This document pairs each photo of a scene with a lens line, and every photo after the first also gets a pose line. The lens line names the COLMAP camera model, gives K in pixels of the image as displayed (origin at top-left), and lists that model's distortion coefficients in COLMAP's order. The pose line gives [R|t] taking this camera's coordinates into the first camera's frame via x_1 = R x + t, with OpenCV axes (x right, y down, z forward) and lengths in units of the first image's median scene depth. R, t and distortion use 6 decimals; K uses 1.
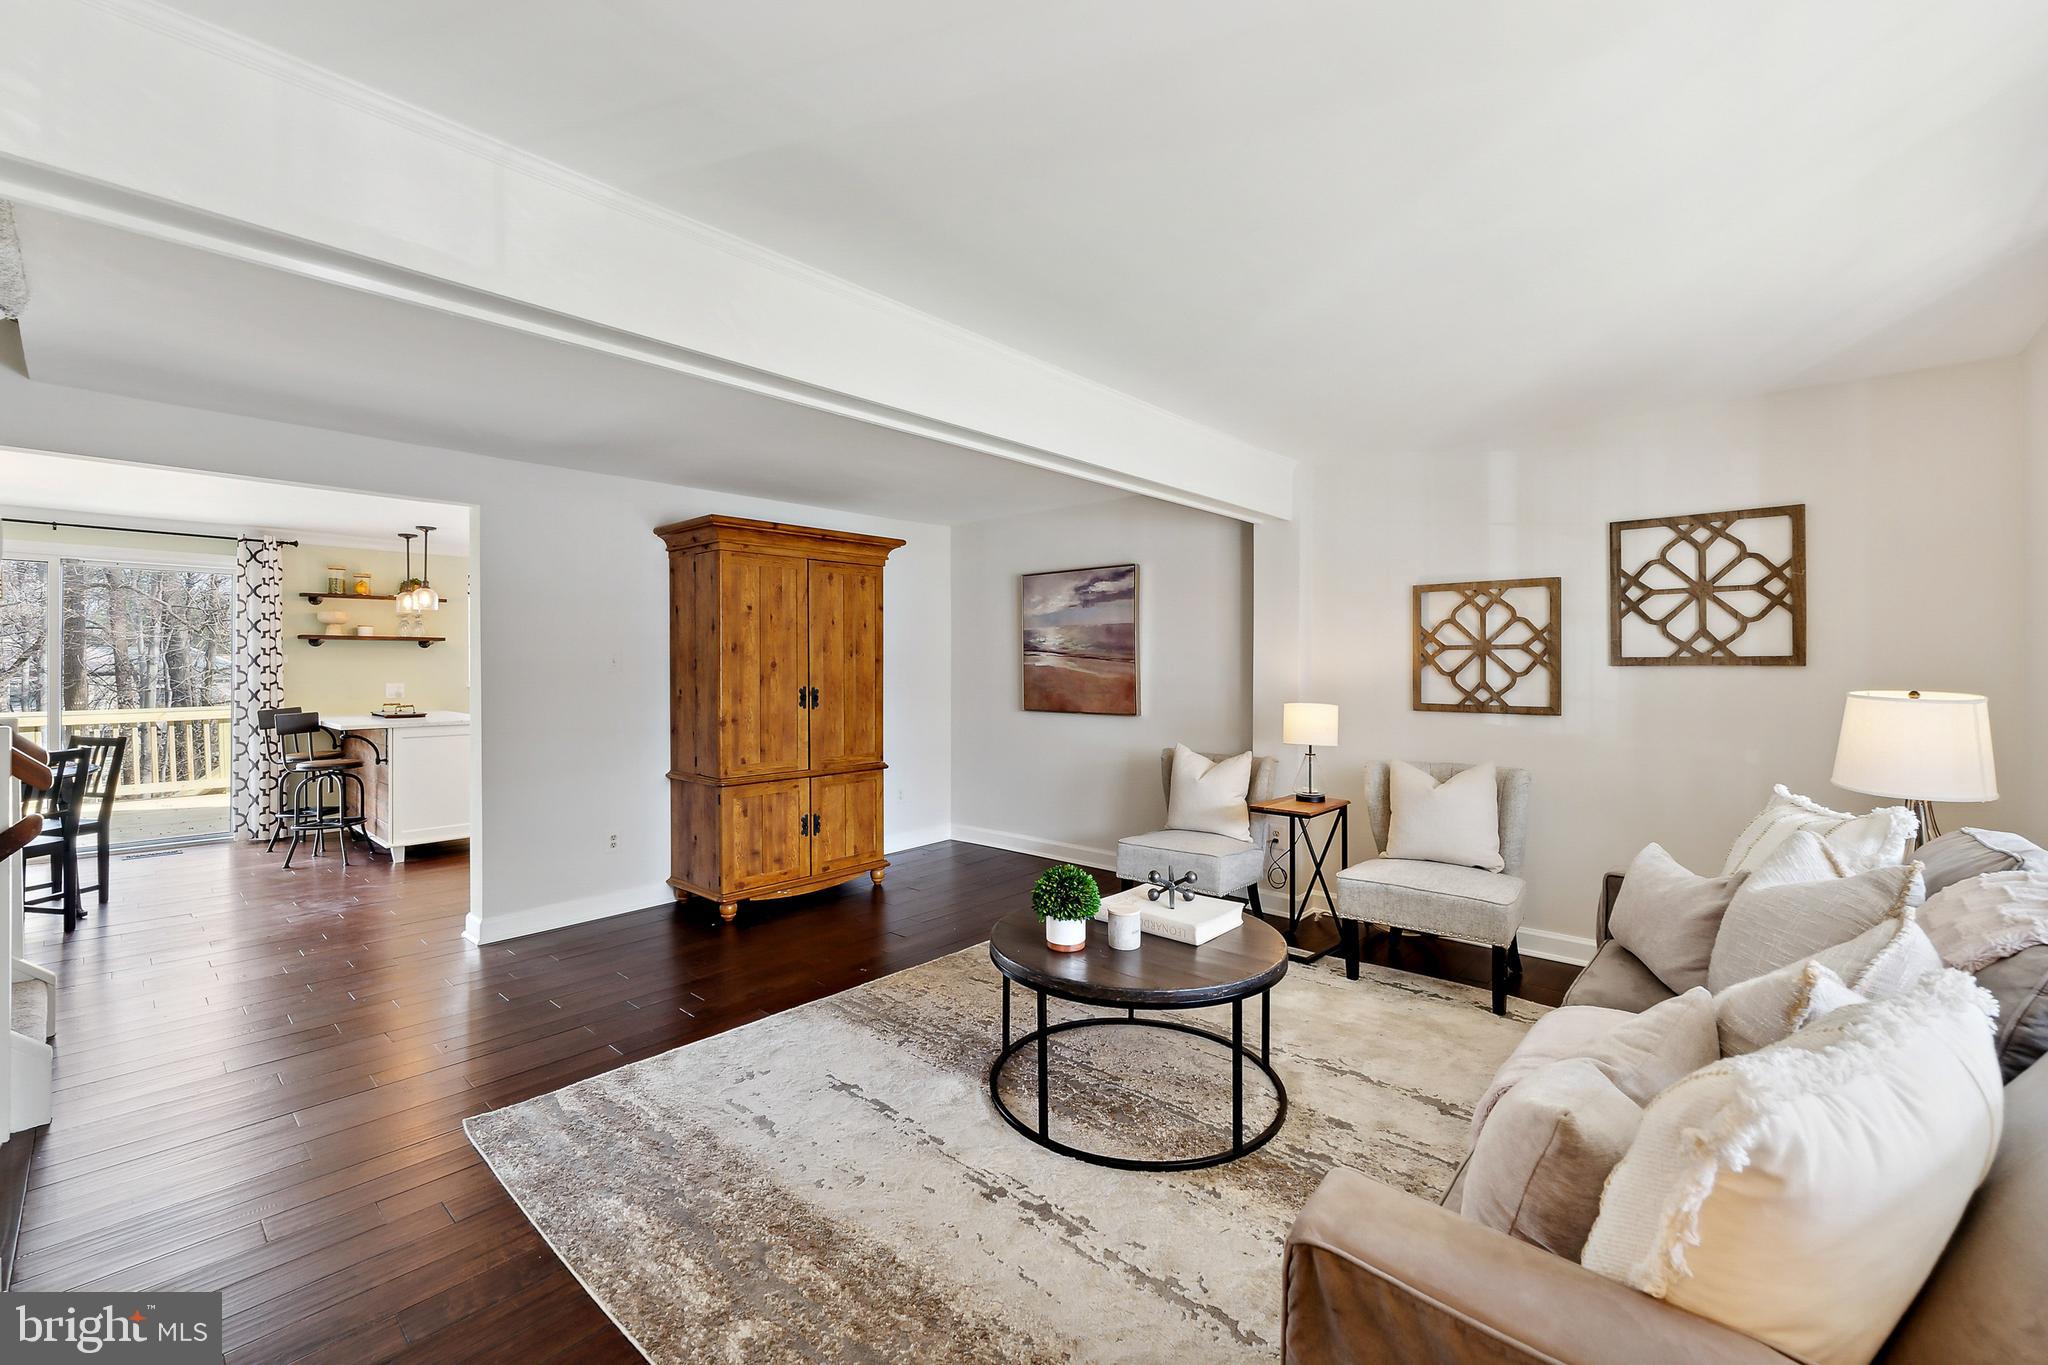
lens RADIAL K [[839.3, 0, 1023.1], [0, 839.3, 676.4], [0, 0, 1]] dist [-0.000519, 0.000279]
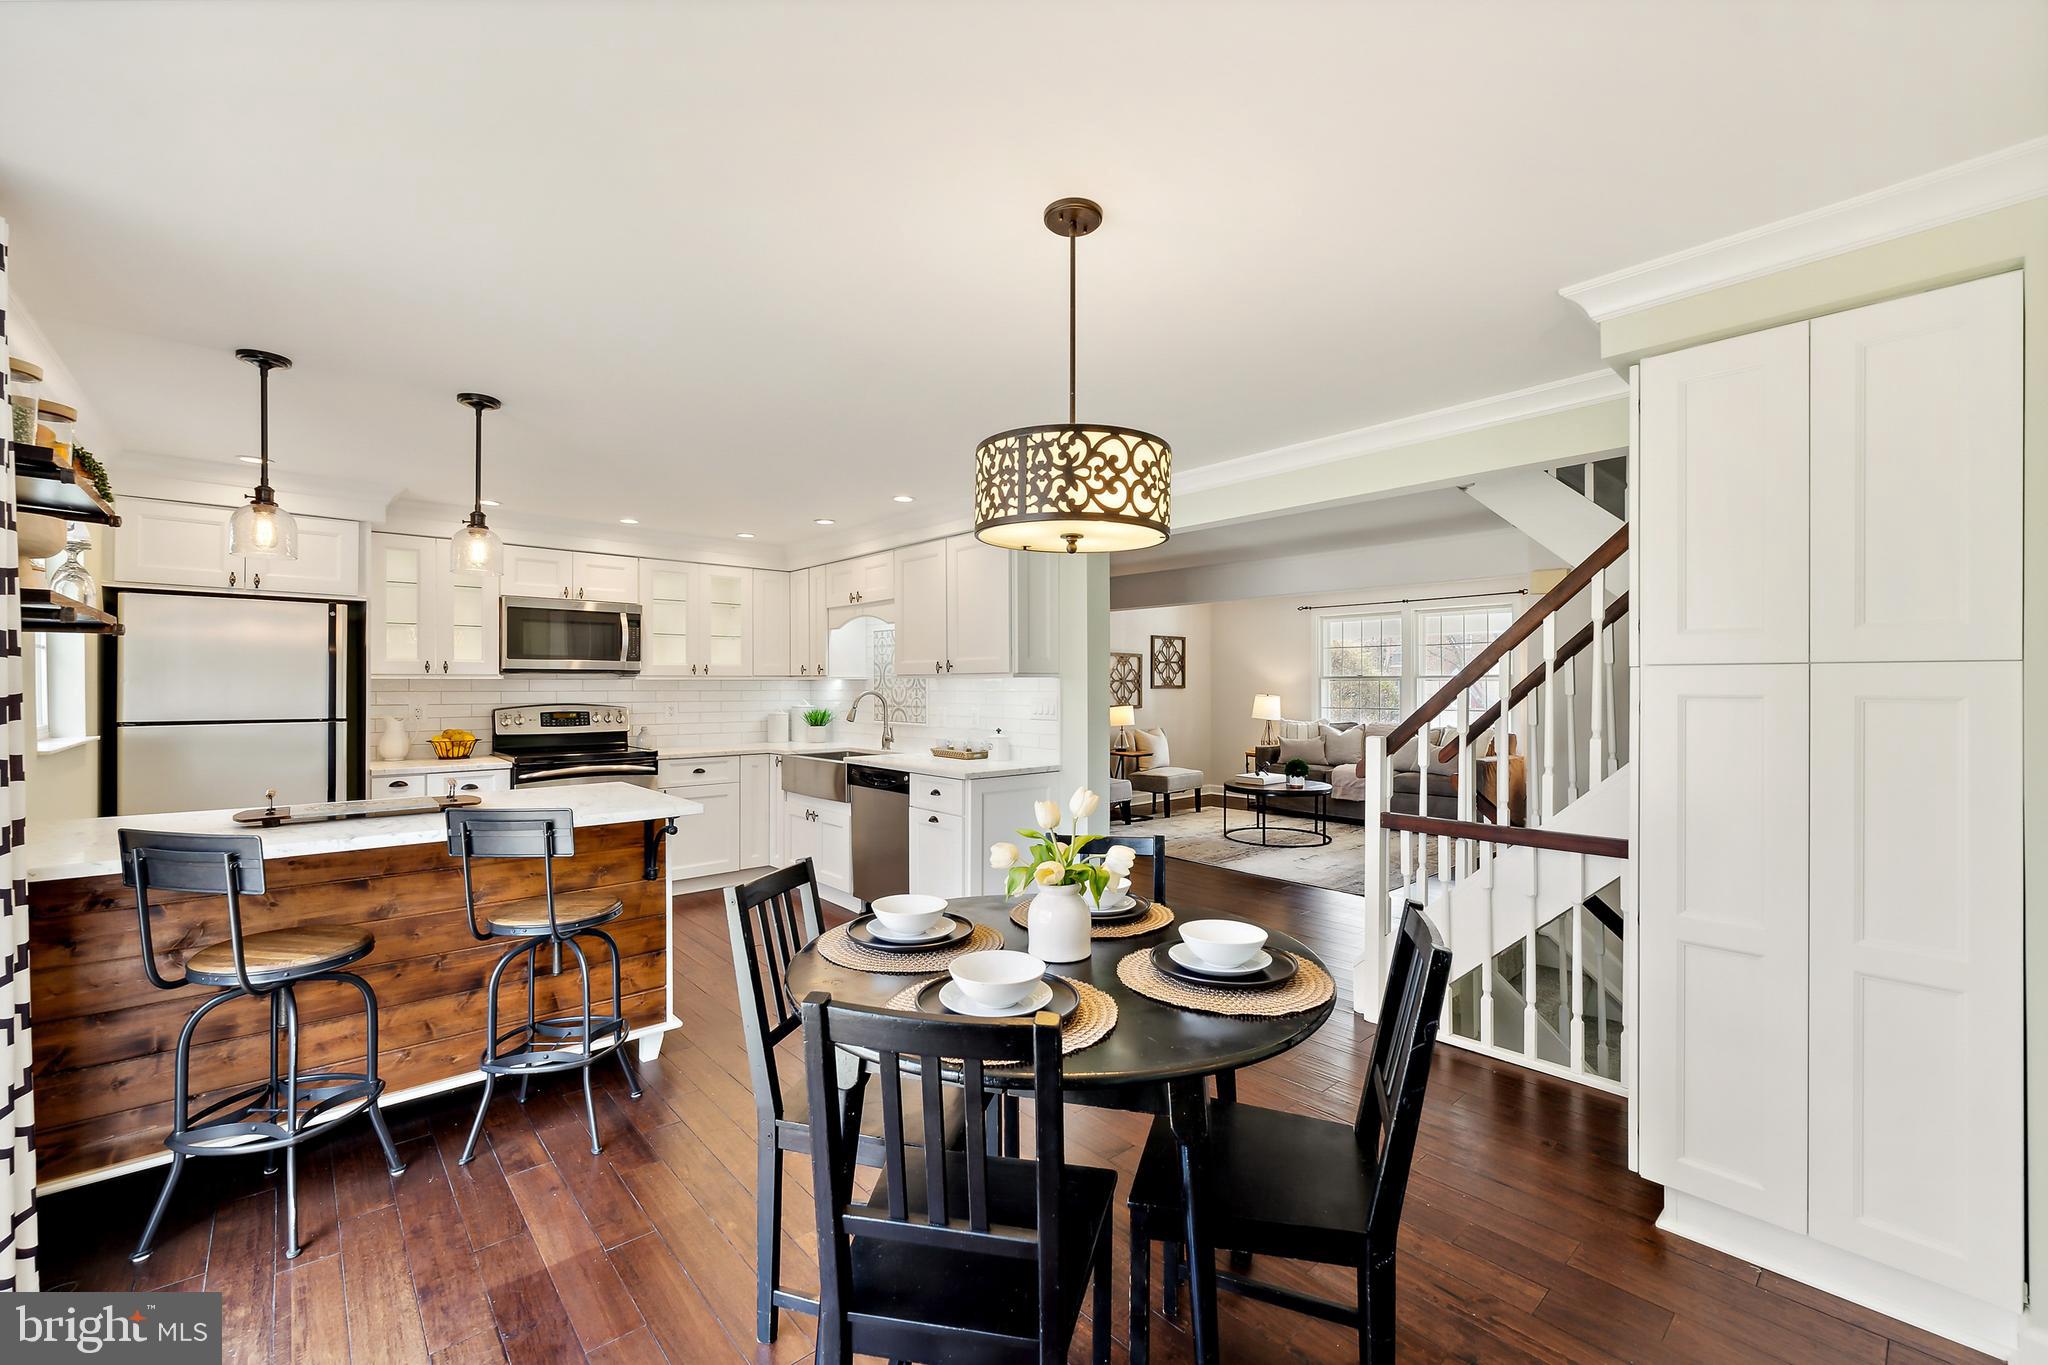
lens RADIAL K [[839.3, 0, 1023.1], [0, 839.3, 676.4], [0, 0, 1]] dist [-0.000519, 0.000279]
pose [[0.118875, 0.013648, 0.992815, -1.416123], [0.014107, 0.999781, -0.015432, -0.011121], [-0.992809, 0.015840, 0.118656, 0.766719]]
